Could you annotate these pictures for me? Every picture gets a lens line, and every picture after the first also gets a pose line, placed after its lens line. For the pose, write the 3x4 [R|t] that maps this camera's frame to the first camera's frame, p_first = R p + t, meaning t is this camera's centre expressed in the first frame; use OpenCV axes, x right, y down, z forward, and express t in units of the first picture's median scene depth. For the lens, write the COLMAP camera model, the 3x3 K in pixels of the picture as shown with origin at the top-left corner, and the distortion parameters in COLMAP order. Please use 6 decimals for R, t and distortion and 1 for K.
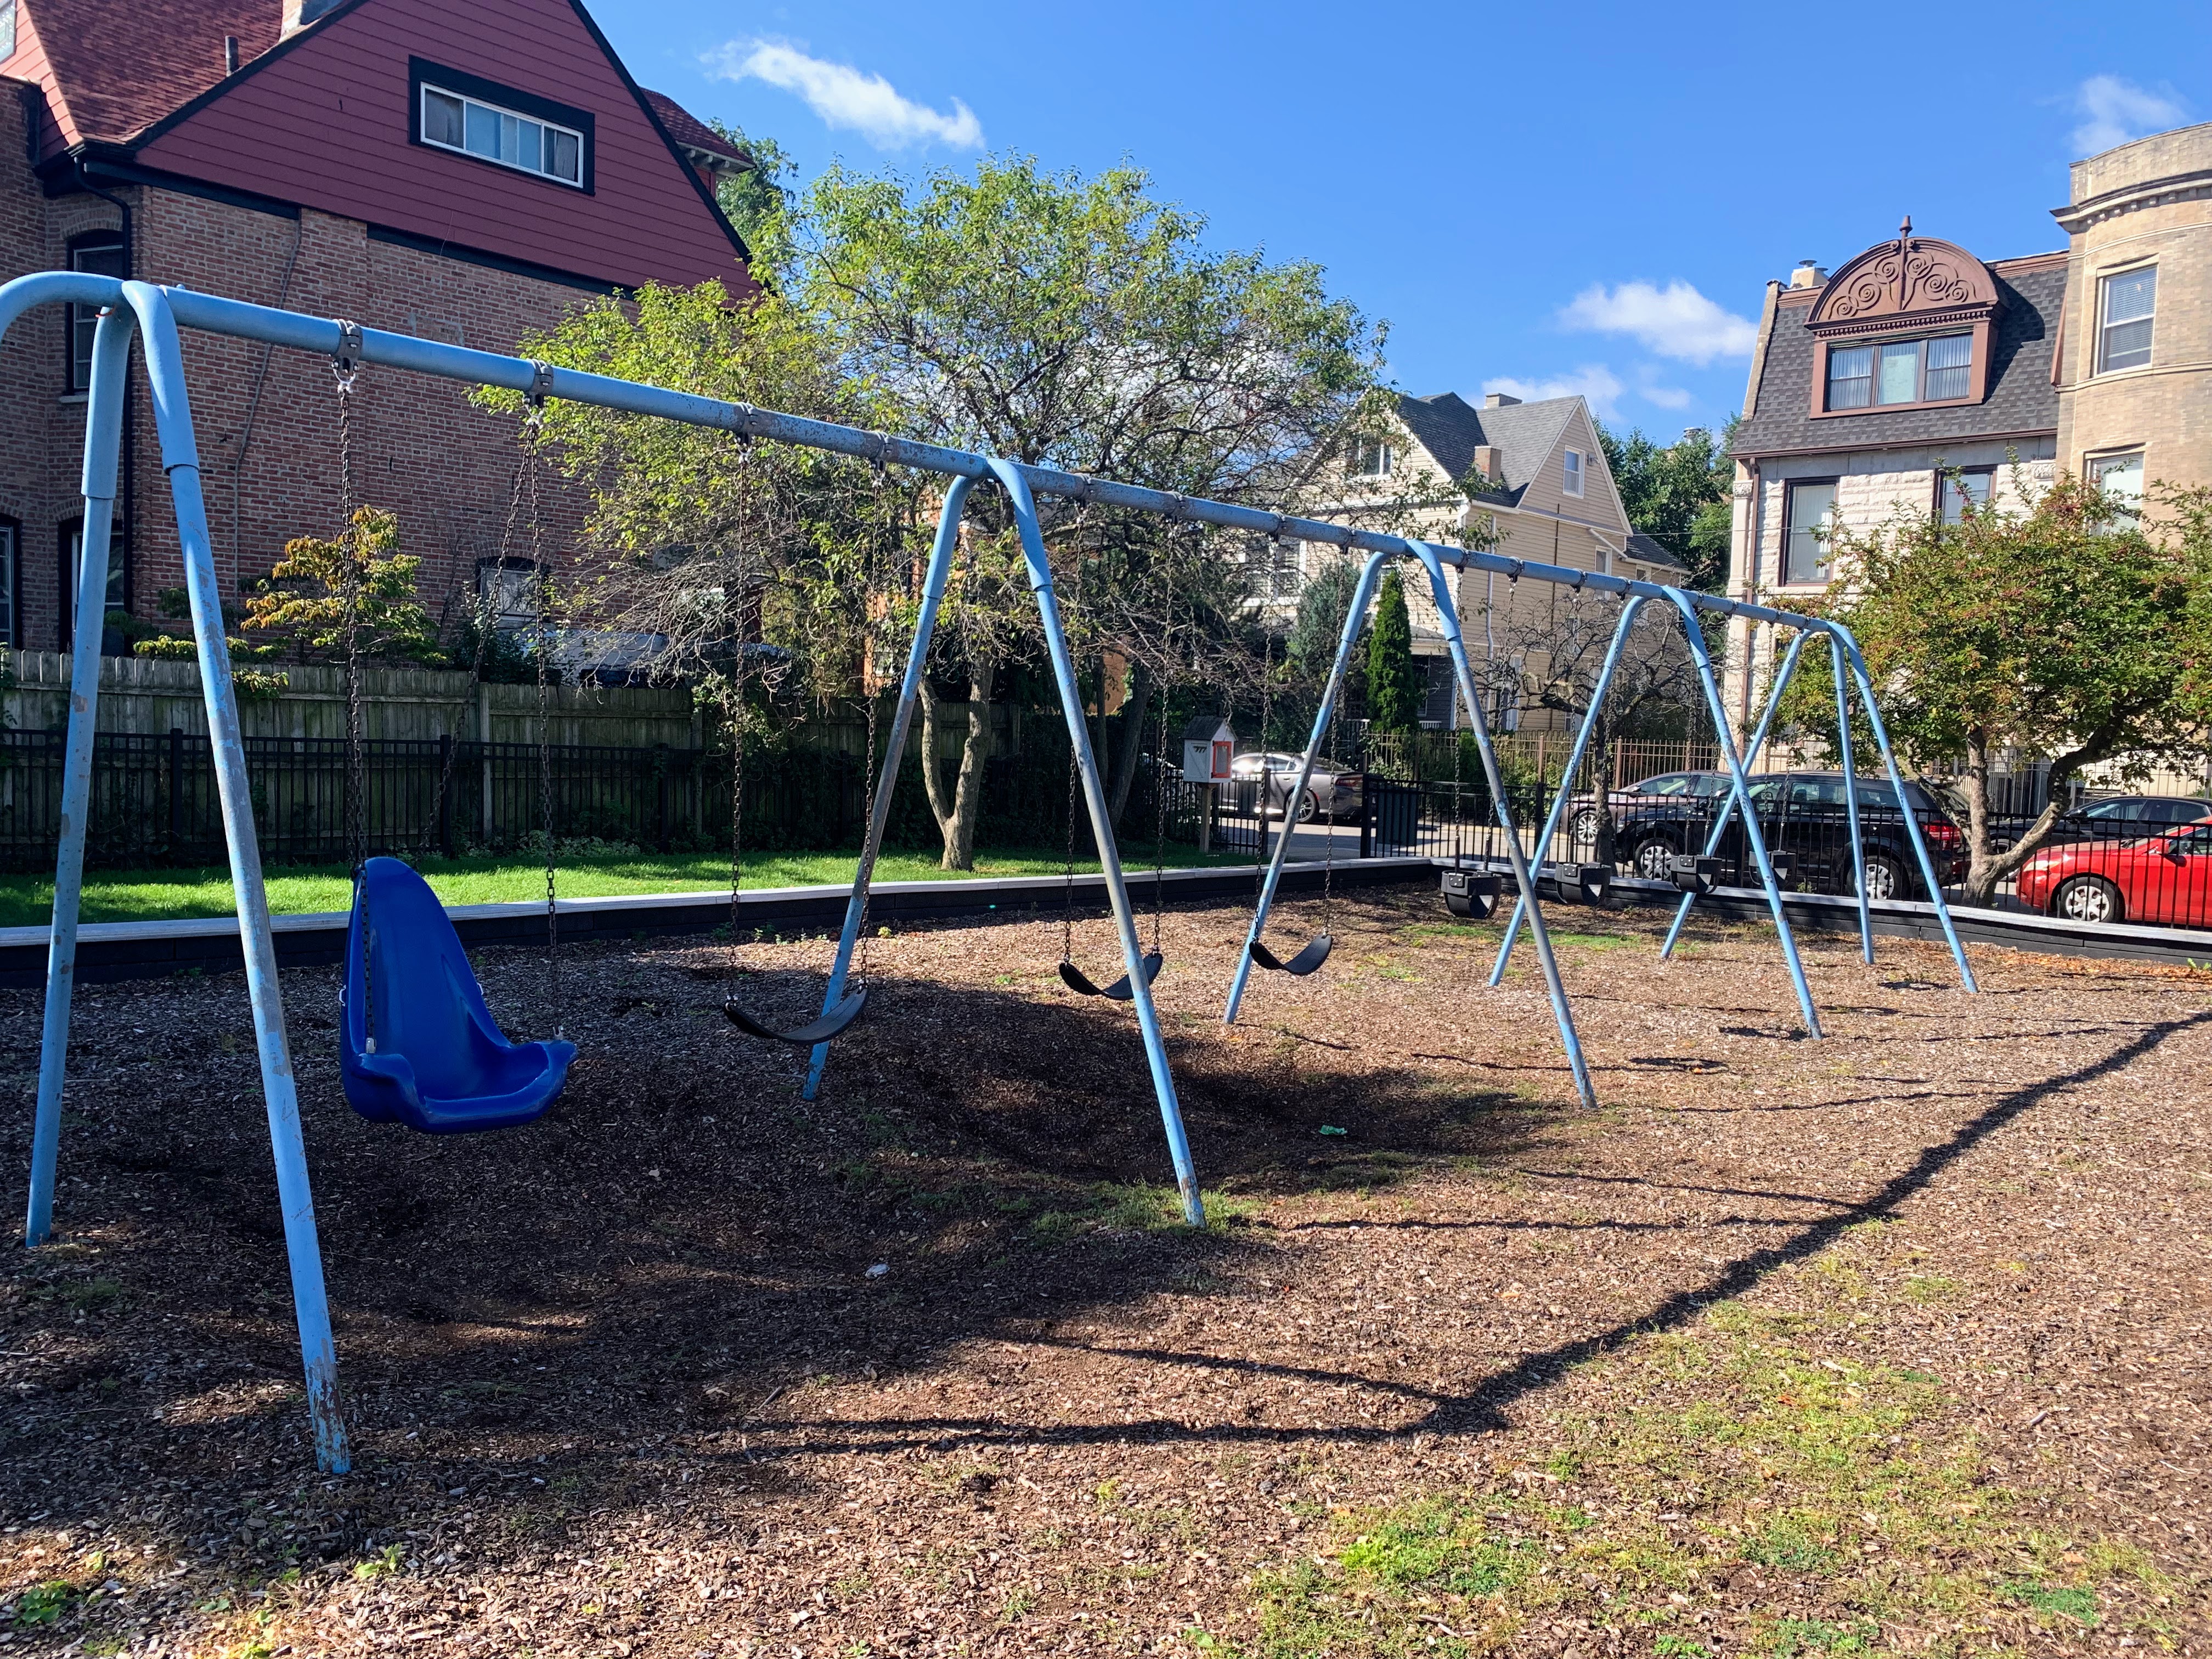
lens RADIAL K [[1652.1, 0, 1106.0], [0, 1652.1, 829.5], [0, 0, 1]] dist [0.001790, 0.001670]
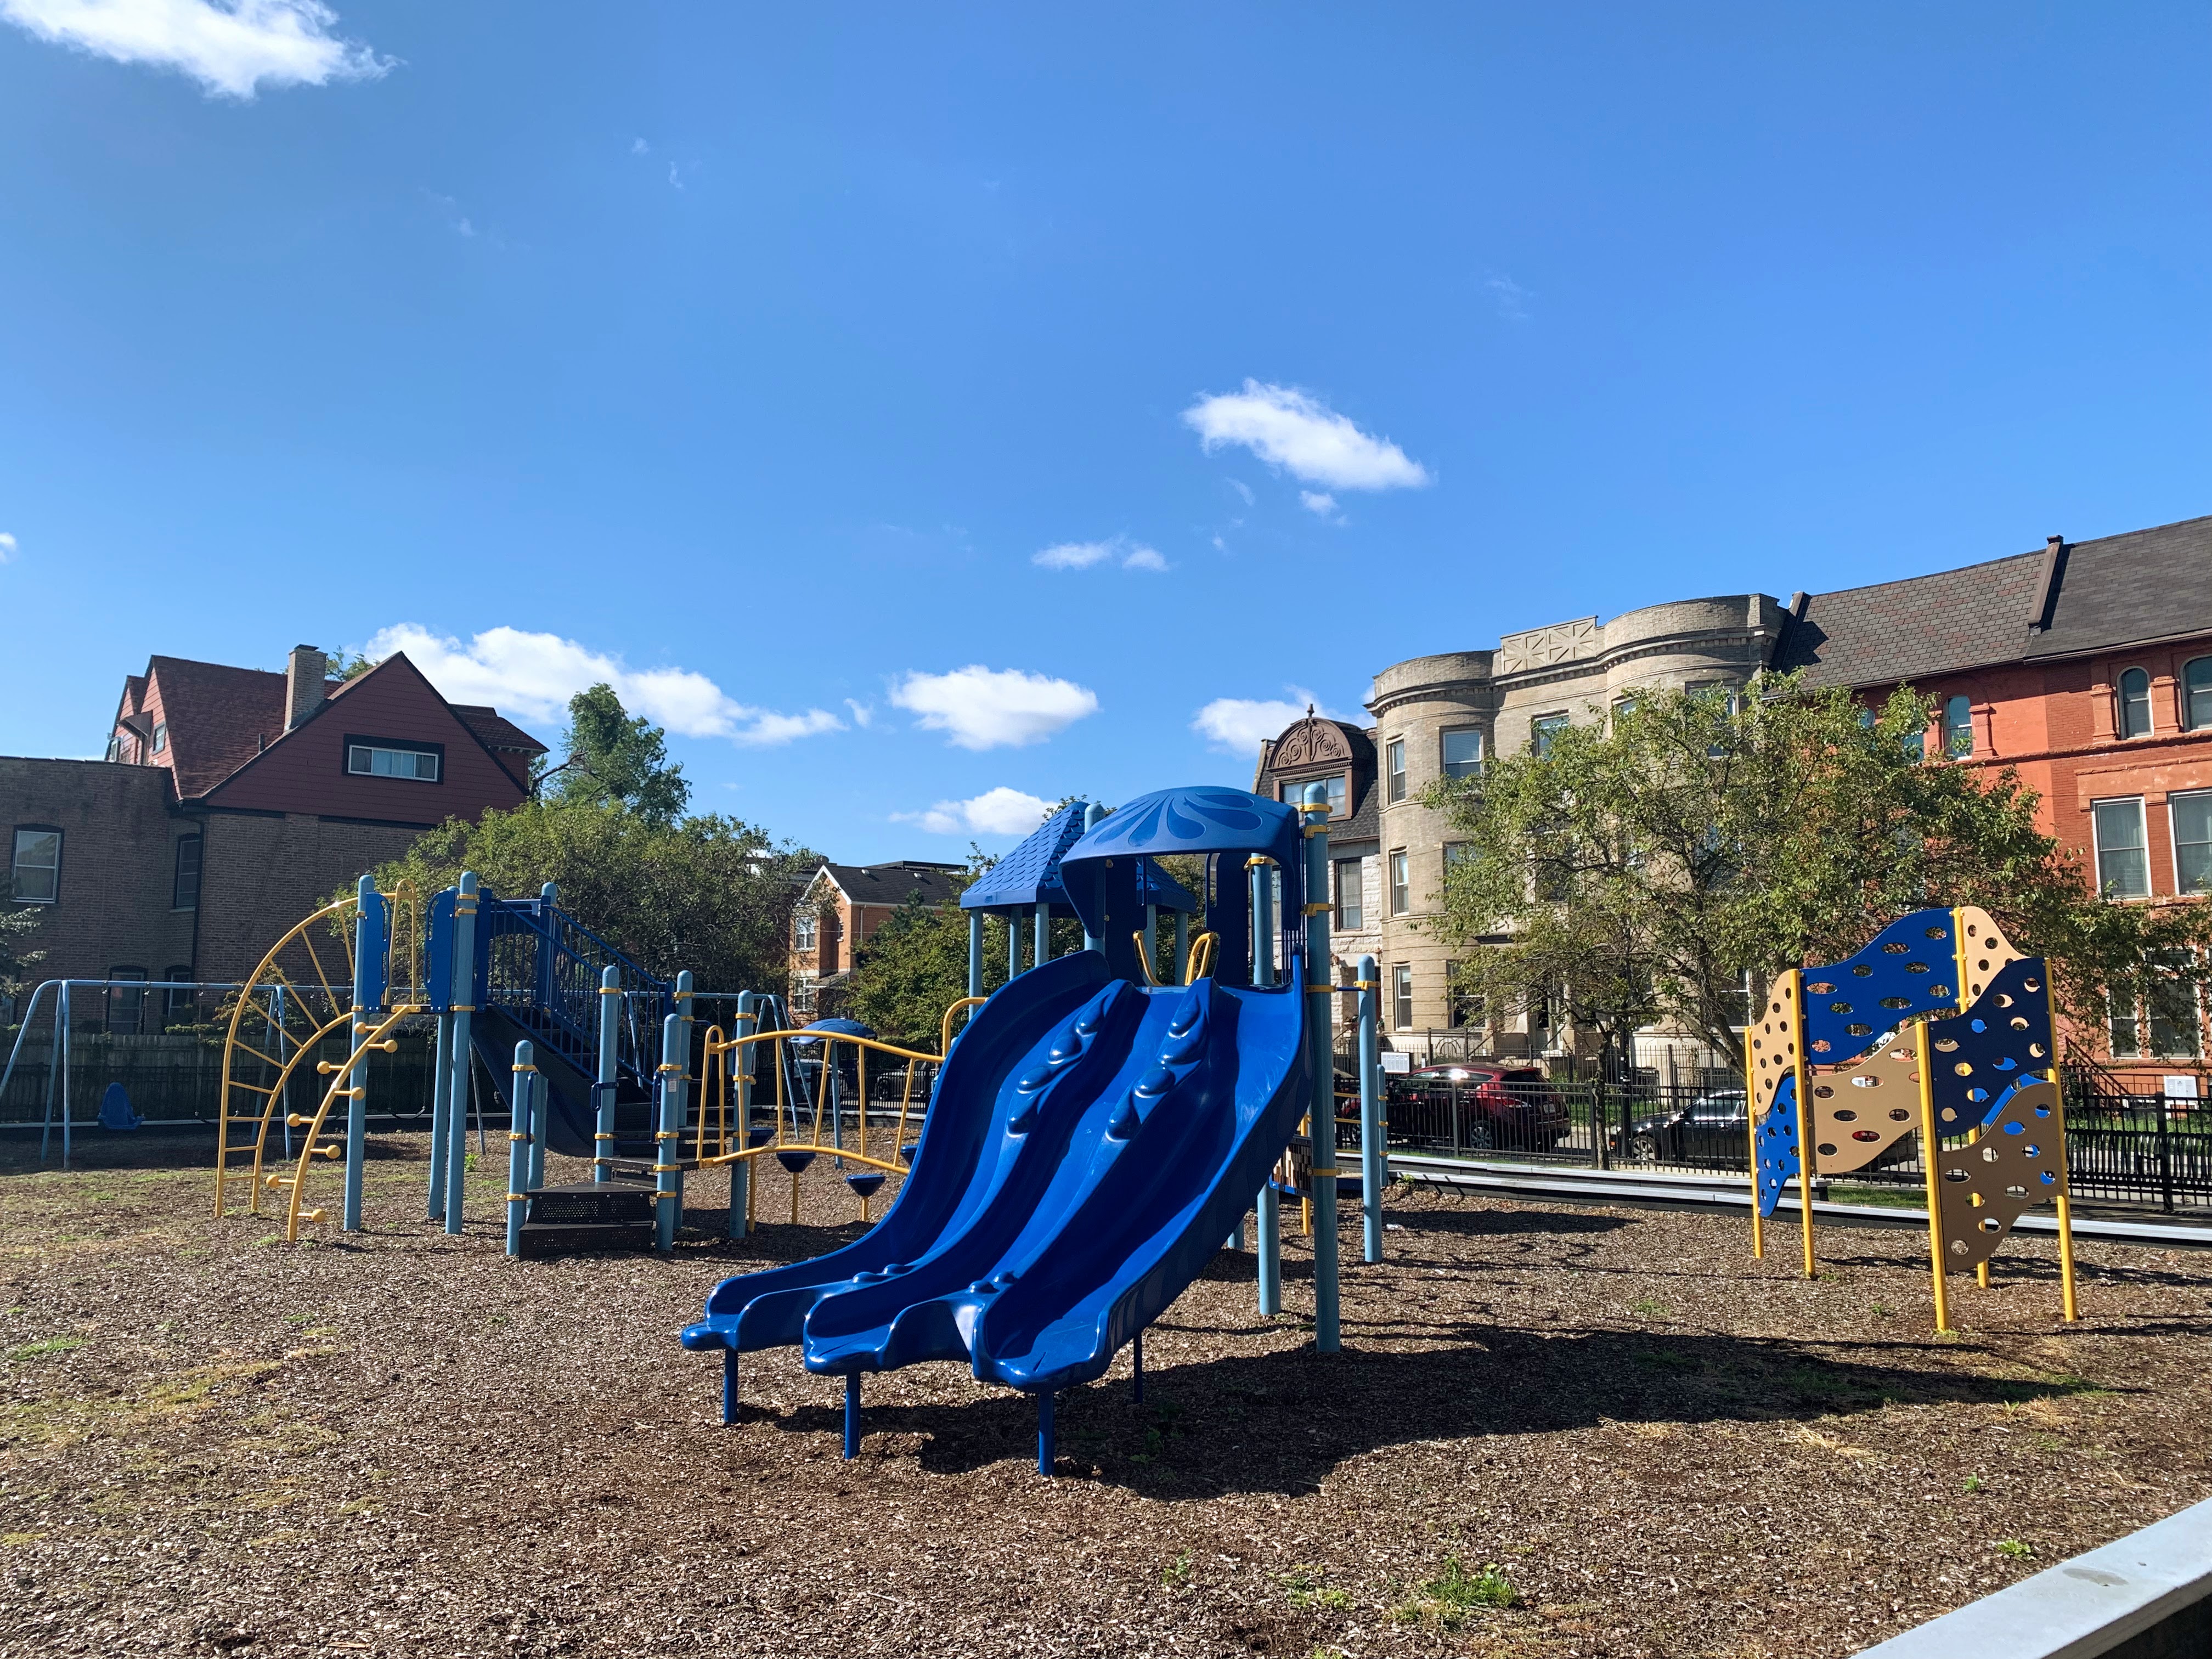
lens RADIAL K [[1671.1, 0, 1106.0], [0, 1671.1, 829.5], [0, 0, 1]] dist [-0.008648, -0.001890]
pose [[0.991685, -0.052494, -0.117498, 0.526612], [0.028793, 0.980382, -0.194992, 0.056350], [0.125429, 0.189987, 0.973741, -0.612076]]
